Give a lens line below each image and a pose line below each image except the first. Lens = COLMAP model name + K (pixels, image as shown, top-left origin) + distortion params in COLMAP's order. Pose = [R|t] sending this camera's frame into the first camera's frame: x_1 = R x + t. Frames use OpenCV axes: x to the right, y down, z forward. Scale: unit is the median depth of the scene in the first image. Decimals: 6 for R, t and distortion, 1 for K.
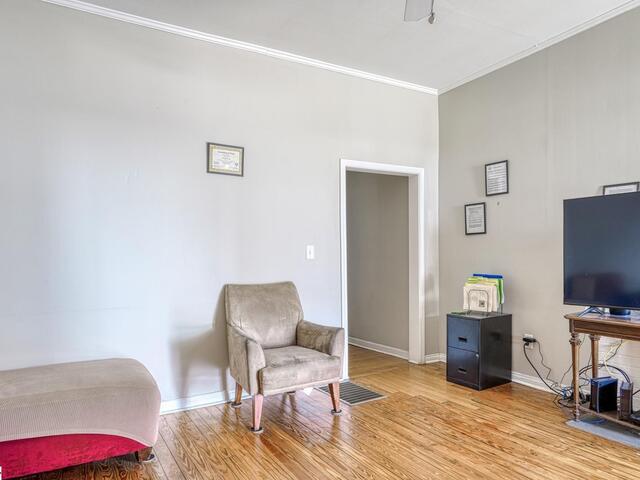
lens RADIAL K [[429.6, 0, 299.8], [0, 429.6, 258.6], [0, 0, 1]] dist [0.010252, -0.000187]
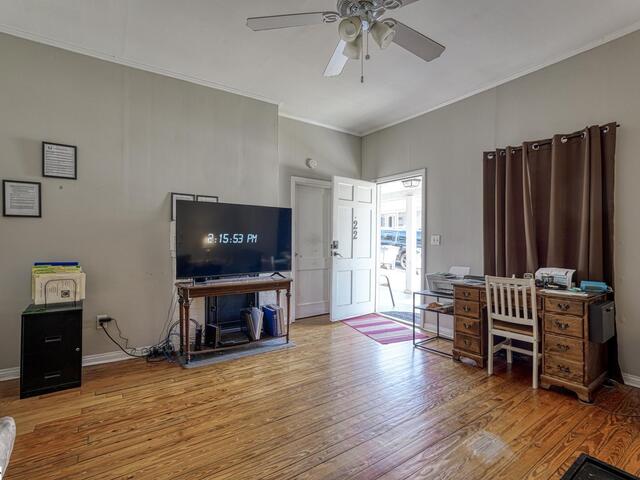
lens RADIAL K [[320.7, 0, 318.5], [0, 320.7, 238.4], [0, 0, 1]] dist [0.004627, 0.002249]
pose [[-0.088669, 0.020272, 0.995855, -0.351214], [0.006123, 0.999785, -0.019807, 0.003239], [-0.996042, 0.004342, -0.088775, 0.579969]]
